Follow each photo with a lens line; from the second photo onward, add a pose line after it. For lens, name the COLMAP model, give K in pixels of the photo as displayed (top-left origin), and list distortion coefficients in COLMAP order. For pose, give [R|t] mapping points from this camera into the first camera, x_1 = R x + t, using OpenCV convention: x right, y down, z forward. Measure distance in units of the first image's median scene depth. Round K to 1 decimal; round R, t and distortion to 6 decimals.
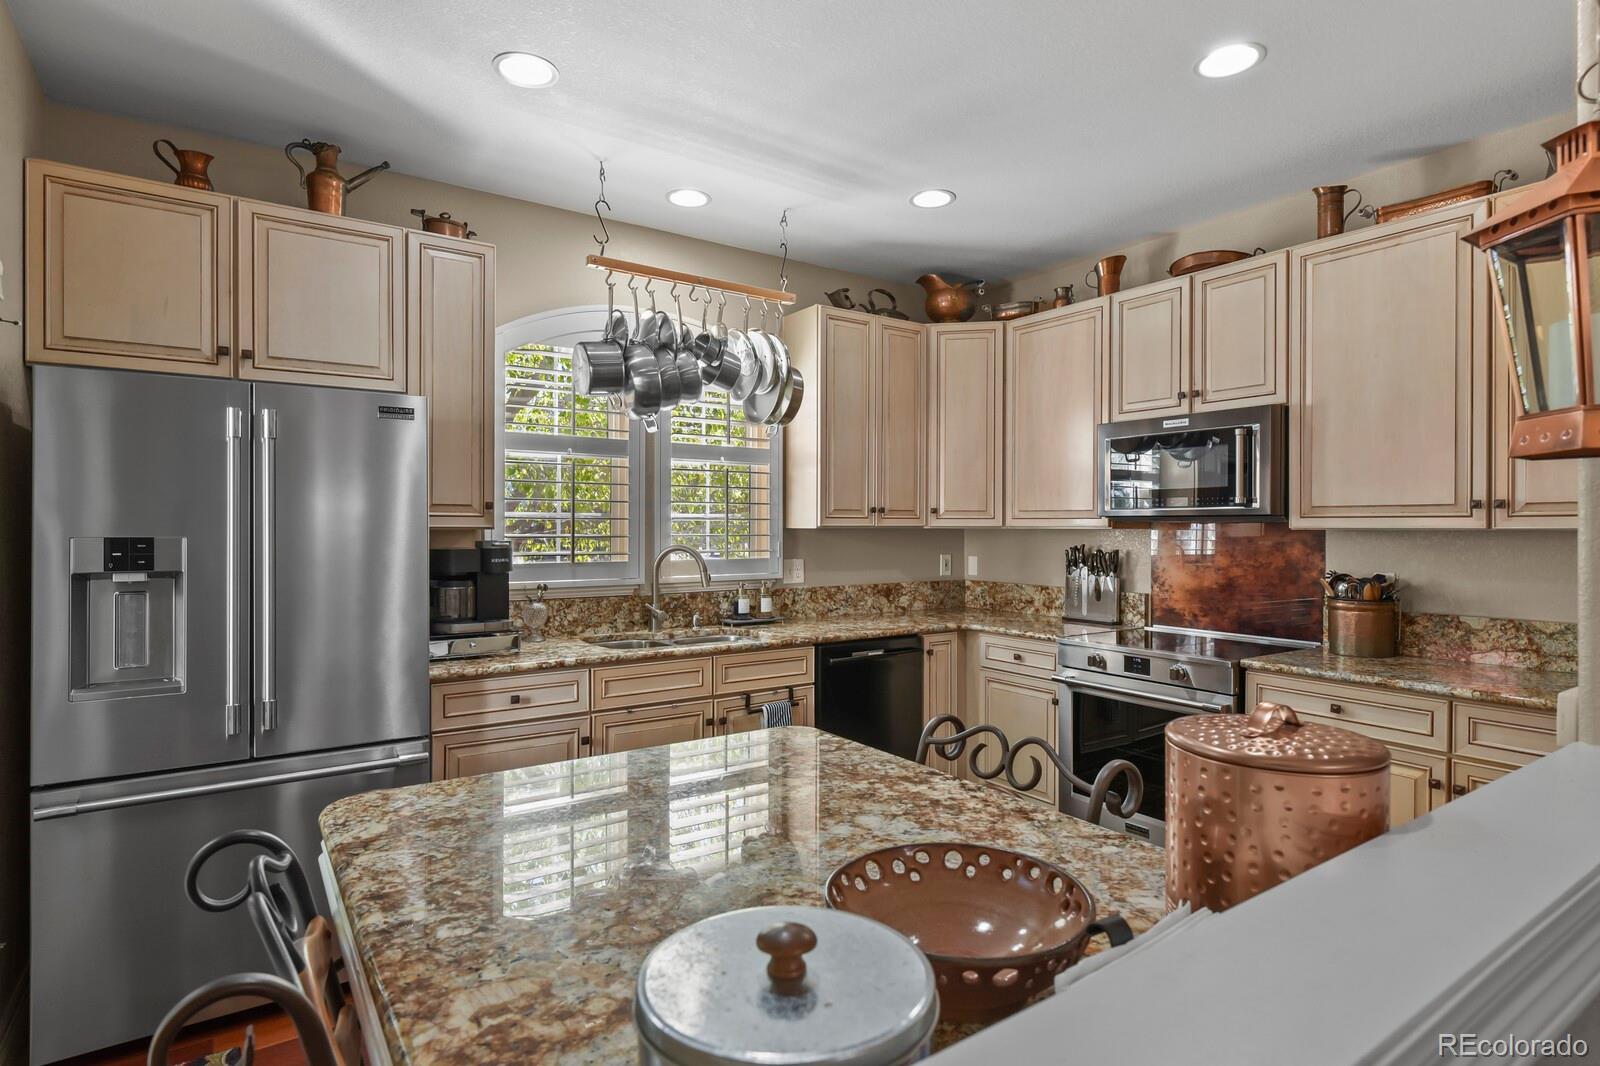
lens RADIAL K [[828.2, 0, 804.0], [0, 828.2, 535.4], [0, 0, 1]] dist [0.007666, -0.000430]
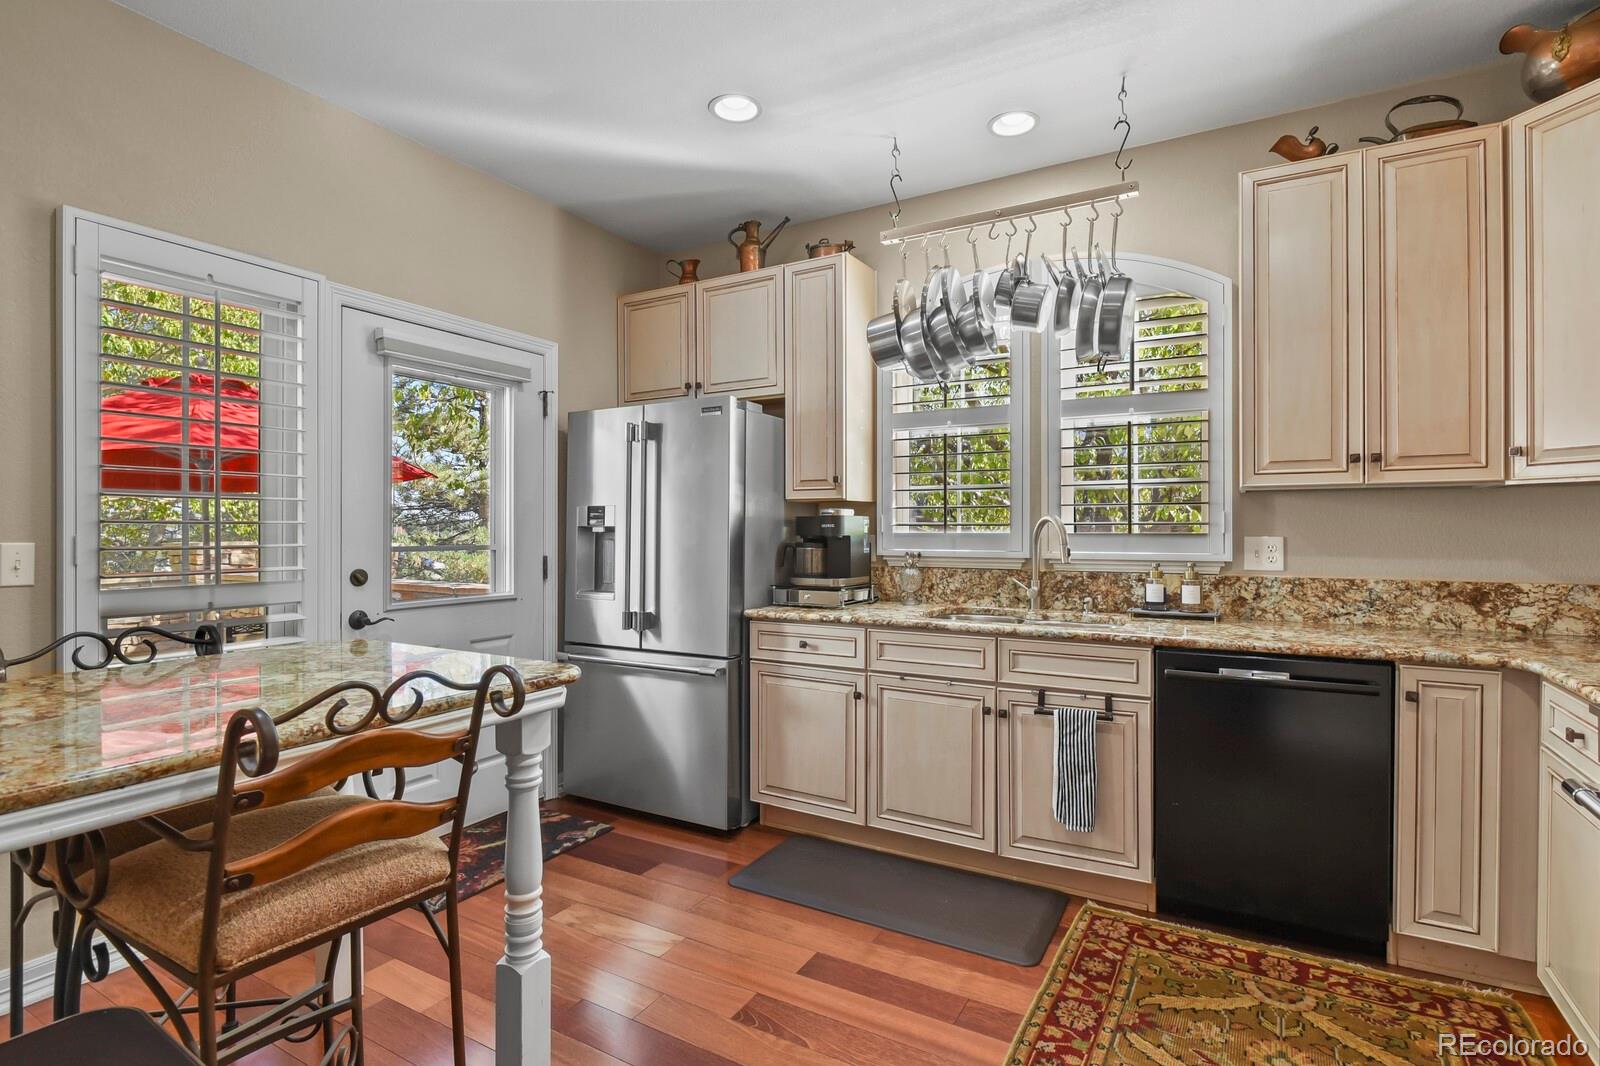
lens RADIAL K [[776.5, 0, 809.0], [0, 776.5, 533.0], [0, 0, 1]] dist [-0.001971, -0.005635]
pose [[0.435251, 0.006571, -0.900285, 0.521611], [-0.005760, 0.999973, 0.004513, 0.030907], [0.900291, 0.003222, 0.435277, 0.443097]]
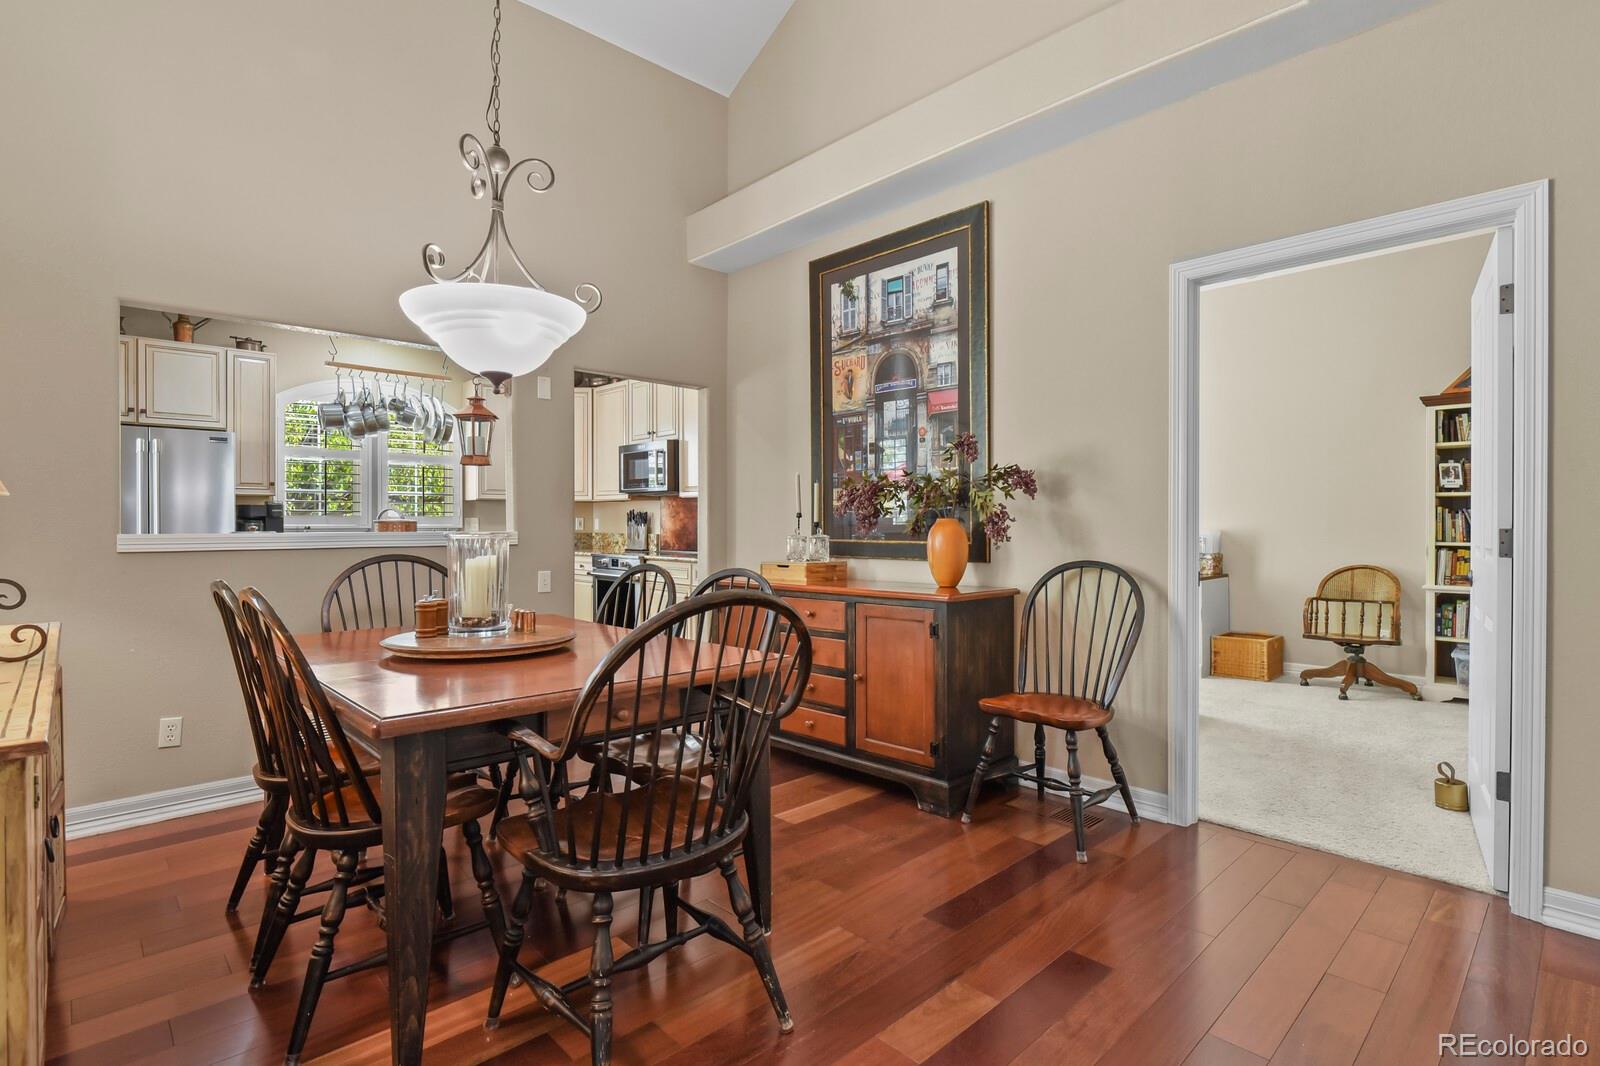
lens RADIAL K [[776.5, 0, 810.0], [0, 776.5, 531.3], [0, 0, 1]] dist [-0.001971, -0.005635]
pose [[0.986427, -0.002974, 0.164174, 0.538925], [0.003011, 0.999995, 0.000022, 0.075055], [-0.164173, 0.000472, 0.986431, -0.962723]]
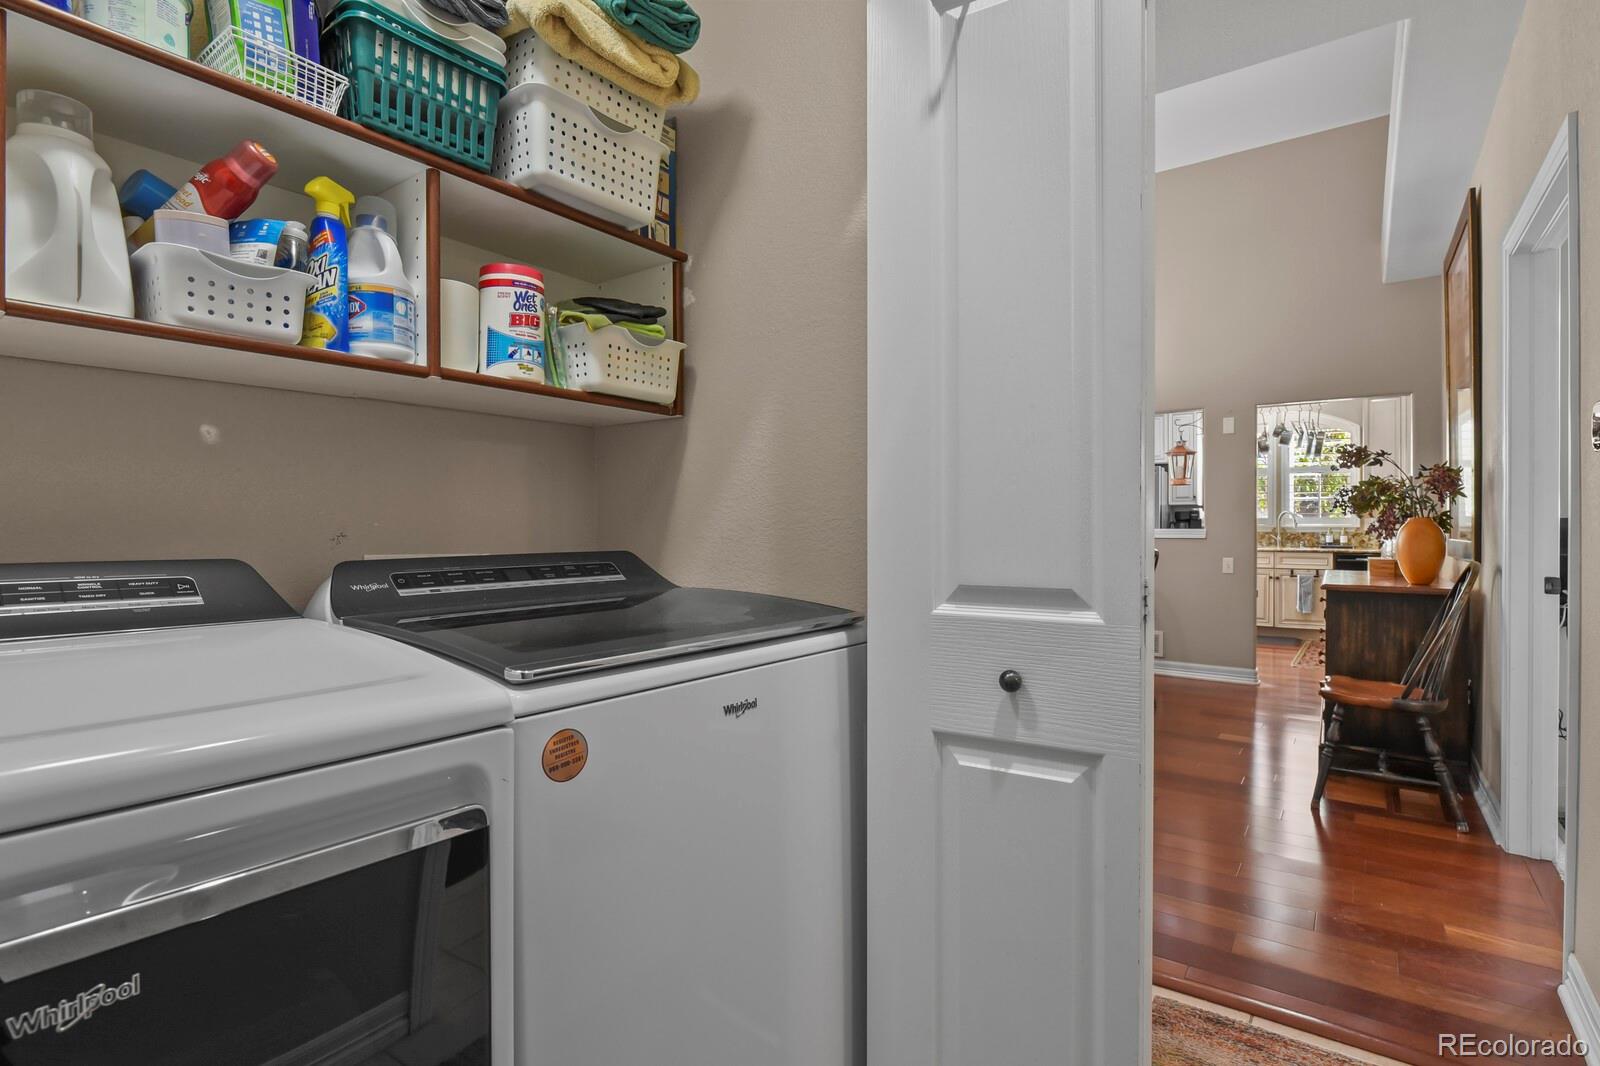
lens RADIAL K [[776.5, 0, 809.9], [0, 776.5, 533.0], [0, 0, 1]] dist [-0.001971, -0.005635]
pose [[0.345580, 0.003012, -0.938384, 1.563457], [-0.008198, 0.999966, 0.000191, 0.092975], [0.938354, 0.007627, 0.345593, -1.111428]]
